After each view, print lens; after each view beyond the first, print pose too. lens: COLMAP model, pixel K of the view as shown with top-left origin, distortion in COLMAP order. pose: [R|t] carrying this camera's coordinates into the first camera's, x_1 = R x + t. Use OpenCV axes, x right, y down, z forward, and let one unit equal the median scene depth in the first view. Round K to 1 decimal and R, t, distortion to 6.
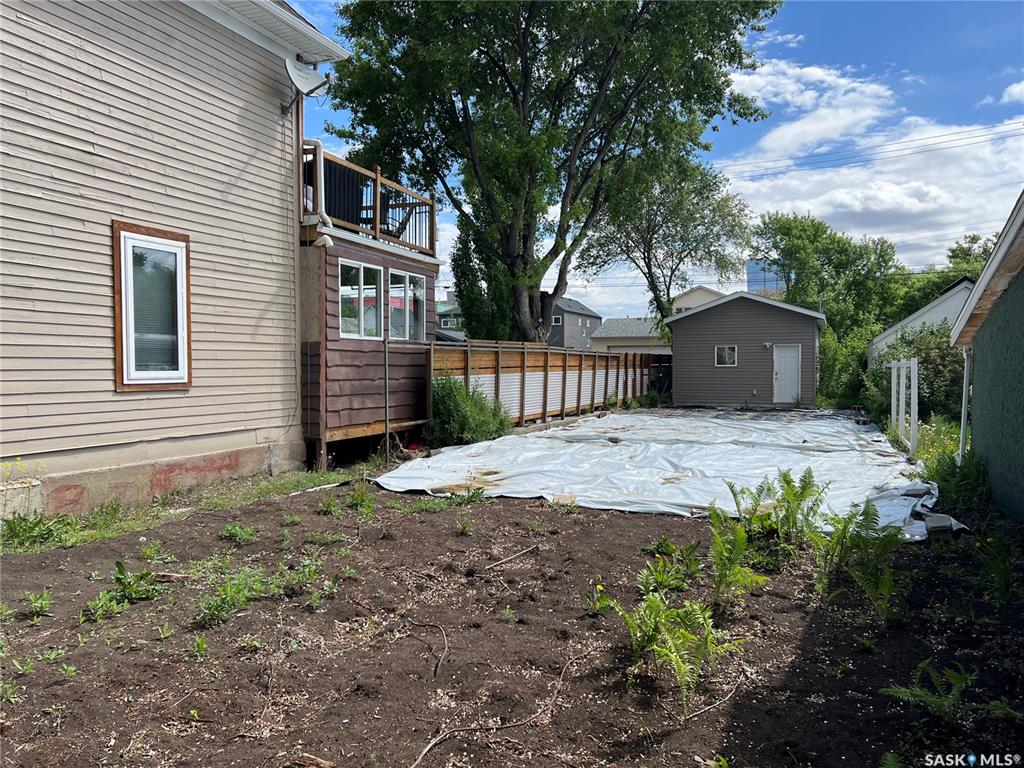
lens RADIAL K [[763.3, 0, 512.0], [0, 763.3, 384.0], [0, 0, 1]] dist [0.072200, -0.091069]
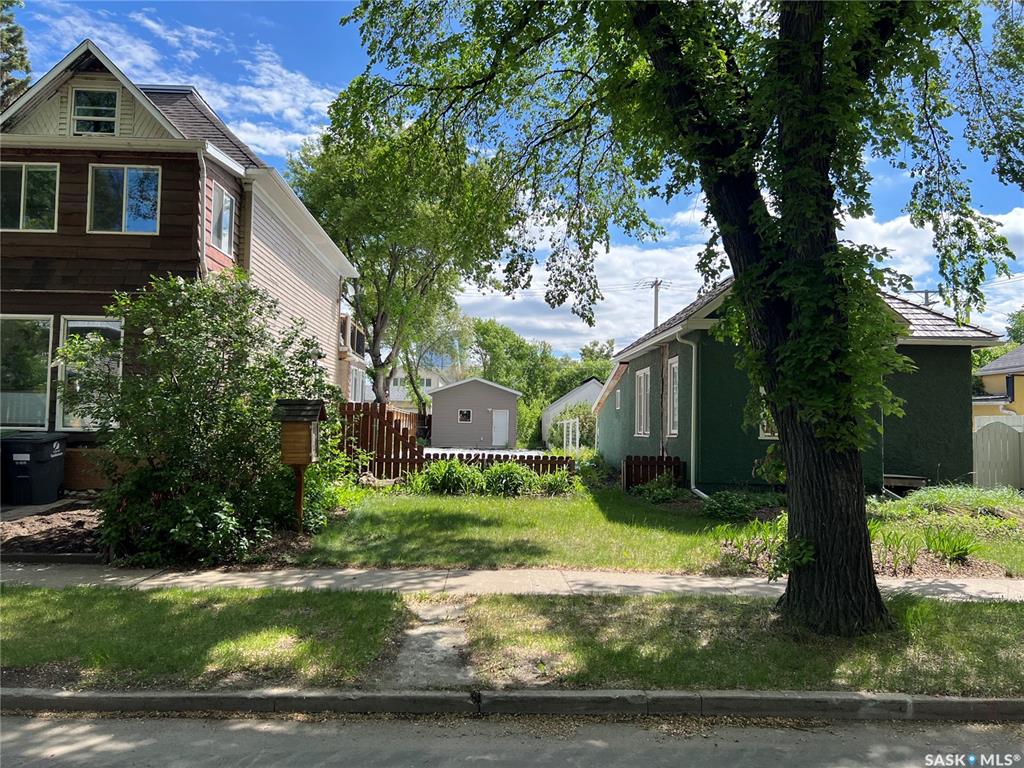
lens RADIAL K [[763.3, 0, 512.0], [0, 763.3, 384.0], [0, 0, 1]] dist [0.072200, -0.091069]
pose [[0.908870, 0.042188, 0.414940, -0.451371], [-0.008671, 0.996567, -0.082329, 0.040701], [-0.416989, 0.071228, 0.906116, -0.740276]]
